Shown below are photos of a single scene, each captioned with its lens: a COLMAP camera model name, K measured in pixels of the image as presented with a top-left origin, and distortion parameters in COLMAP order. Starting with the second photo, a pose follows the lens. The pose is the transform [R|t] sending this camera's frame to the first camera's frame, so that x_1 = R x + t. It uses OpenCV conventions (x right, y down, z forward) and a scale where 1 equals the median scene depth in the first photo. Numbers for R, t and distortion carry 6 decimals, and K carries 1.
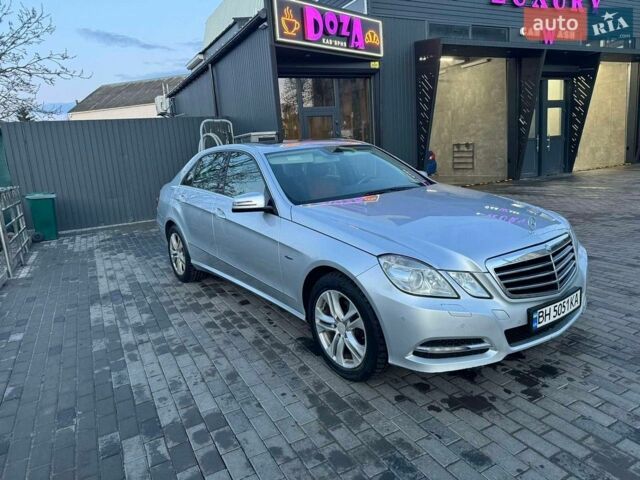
lens RADIAL K [[449.5, 0, 320.4], [0, 449.5, 238.9], [0, 0, 1]] dist [0.007799, 0.001058]
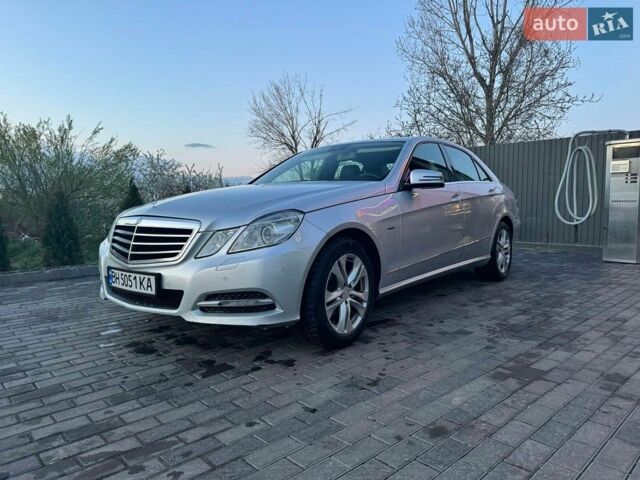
lens RADIAL K [[449.5, 0, 320.3], [0, 449.5, 239.4], [0, 0, 1]] dist [0.007799, 0.001058]
pose [[0.263399, 0.142835, -0.954054, 1.495371], [-0.211084, 0.973546, 0.087476, -0.105345], [0.941310, 0.178345, 0.286582, 1.036215]]
